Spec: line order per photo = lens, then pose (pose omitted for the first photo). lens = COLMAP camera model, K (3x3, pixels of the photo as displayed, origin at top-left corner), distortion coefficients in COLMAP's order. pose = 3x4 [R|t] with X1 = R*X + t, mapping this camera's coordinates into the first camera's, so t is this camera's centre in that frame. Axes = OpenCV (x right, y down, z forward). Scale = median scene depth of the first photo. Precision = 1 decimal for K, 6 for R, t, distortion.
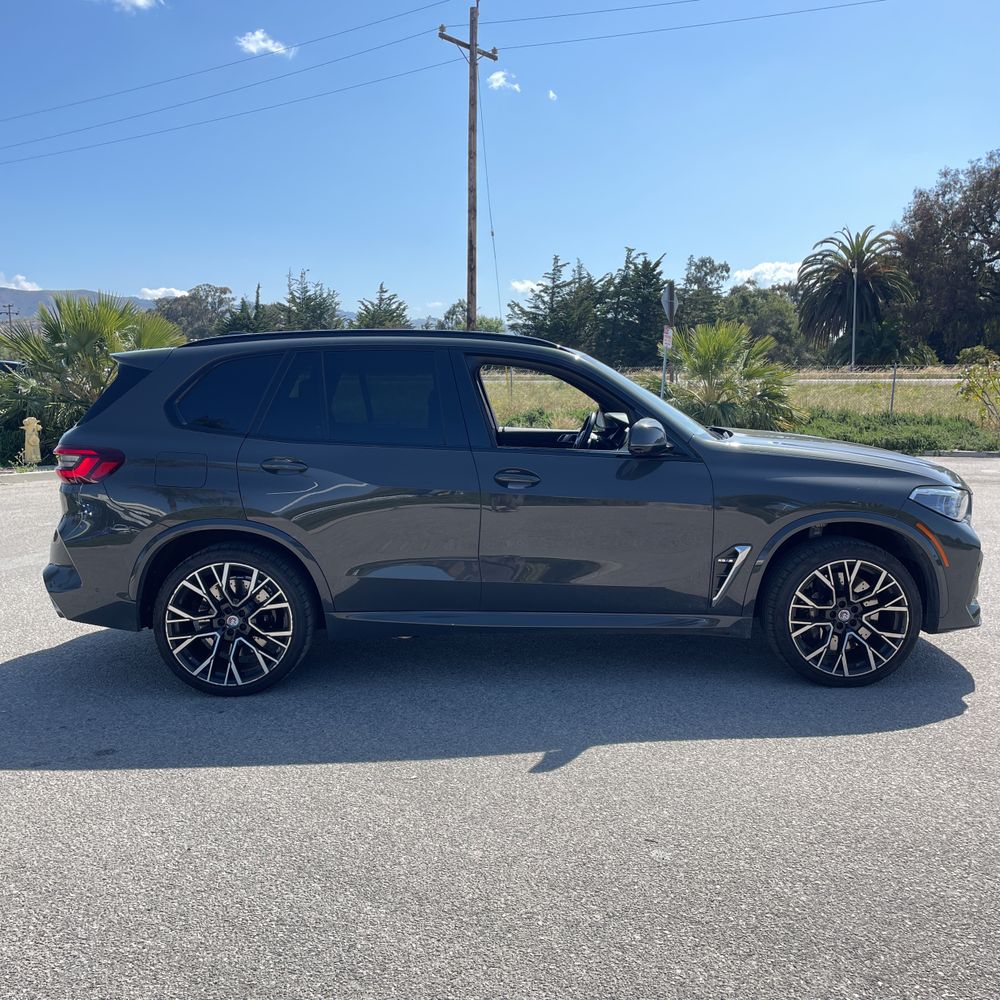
lens RADIAL K [[987.3, 0, 518.4], [0, 987.3, 501.3], [0, 0, 1]] dist [0.084090, -0.123192]
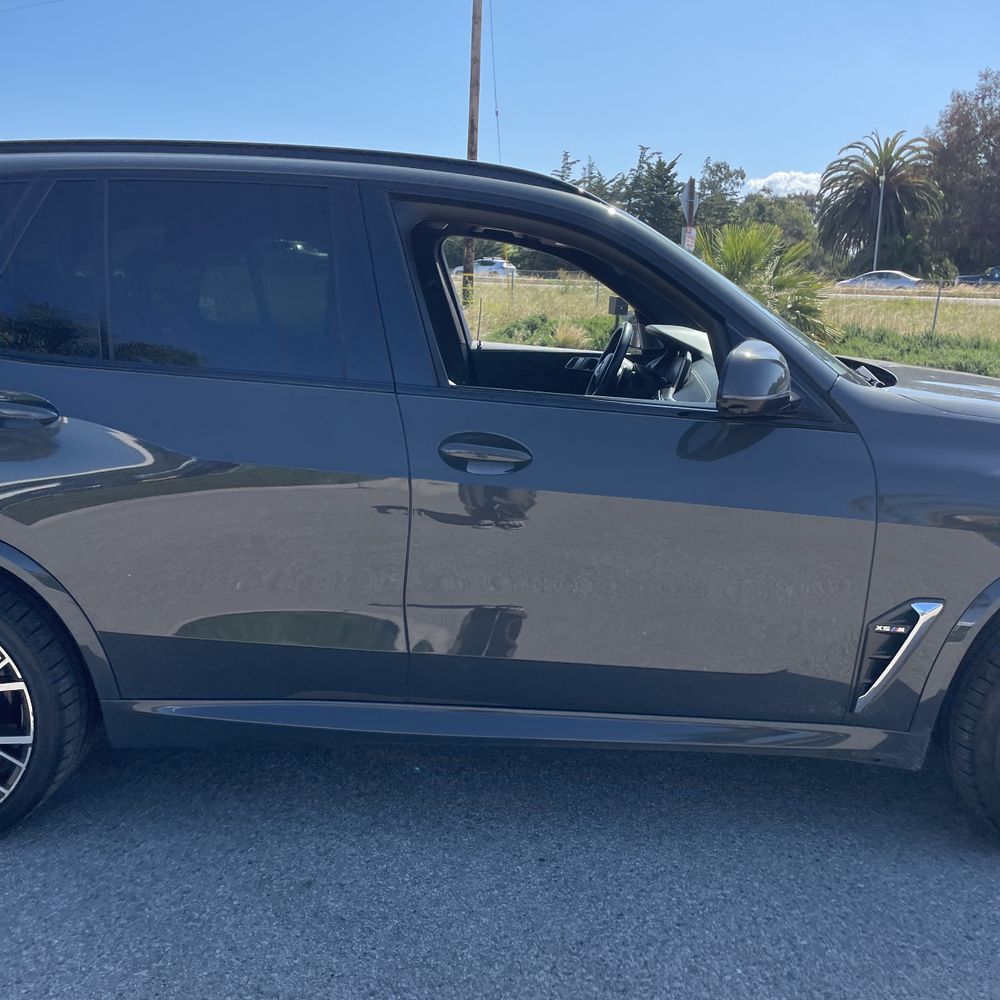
lens RADIAL K [[987.3, 0, 518.4], [0, 987.3, 501.3], [0, 0, 1]] dist [0.084090, -0.123192]
pose [[0.999307, 0.036971, 0.004285, 0.003292], [-0.037209, 0.994972, 0.092983, -0.010845], [-0.000826, -0.093078, 0.995658, 0.118179]]
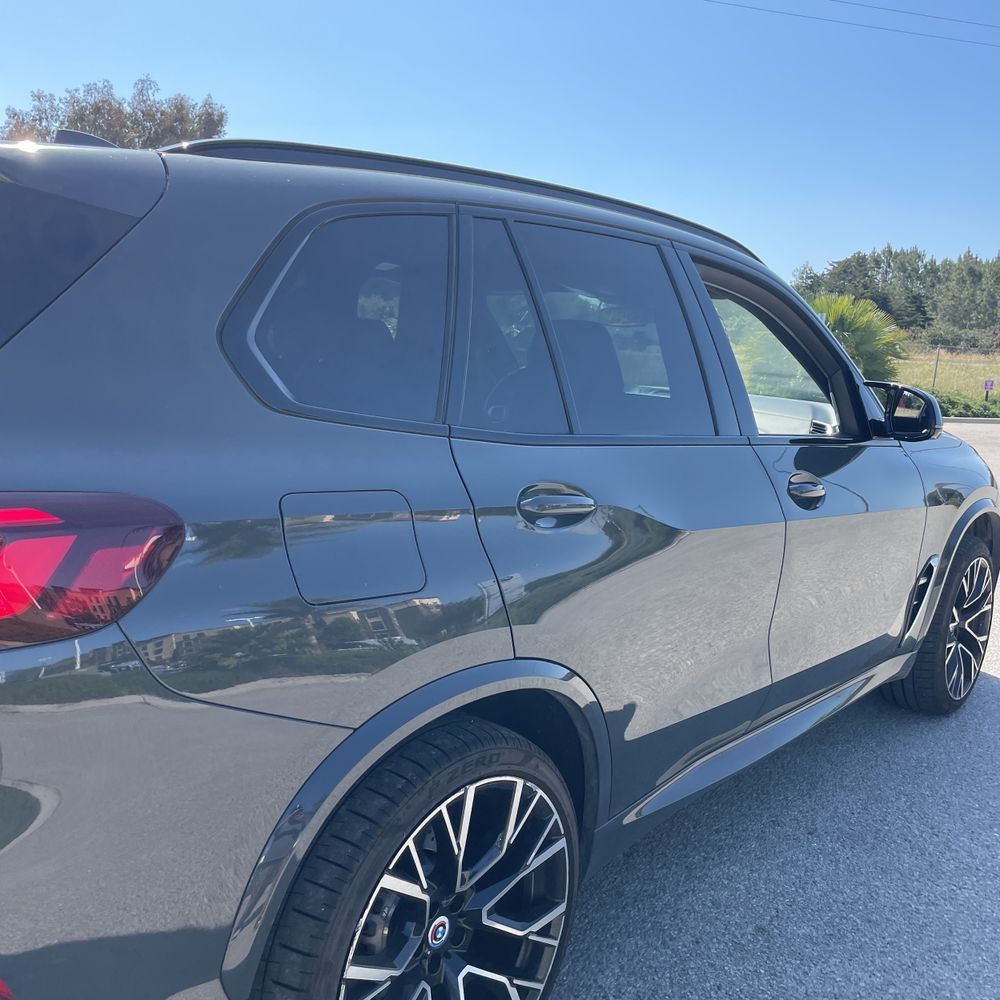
lens RADIAL K [[1018.6, 0, 499.1], [0, 1018.6, 495.1], [0, 0, 1]] dist [0.064633, -0.047685]
pose [[0.656285, -0.081951, 0.750050, -0.131337], [0.030386, 0.996148, 0.082252, -0.017540], [-0.753901, -0.031190, 0.656247, 0.176084]]
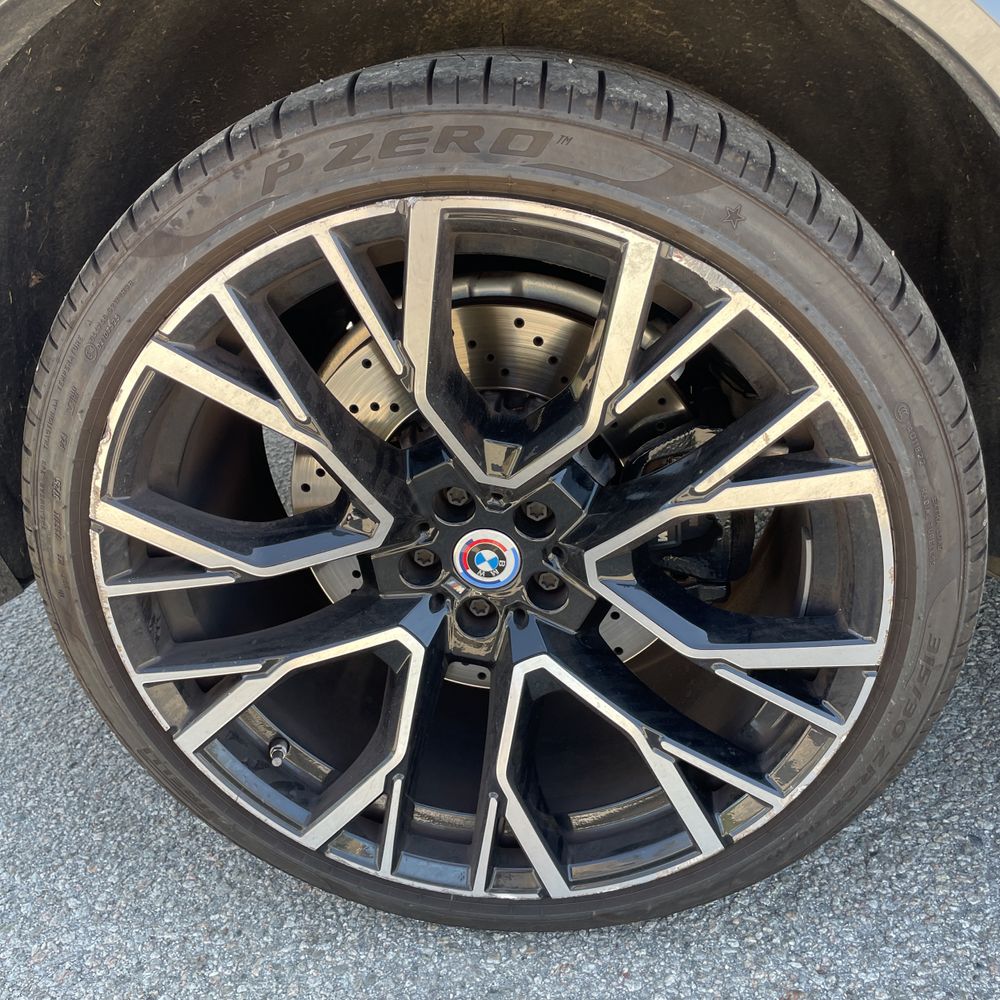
lens RADIAL K [[1014.1, 0, 499.8], [0, 1014.1, 481.4], [0, 0, 1]] dist [0.091485, -0.126179]
pose [[0.986919, -0.020609, -0.159893, -0.061568], [0.073353, 0.940590, 0.331526, 0.012385], [0.143562, -0.338918, 0.929798, 0.202385]]
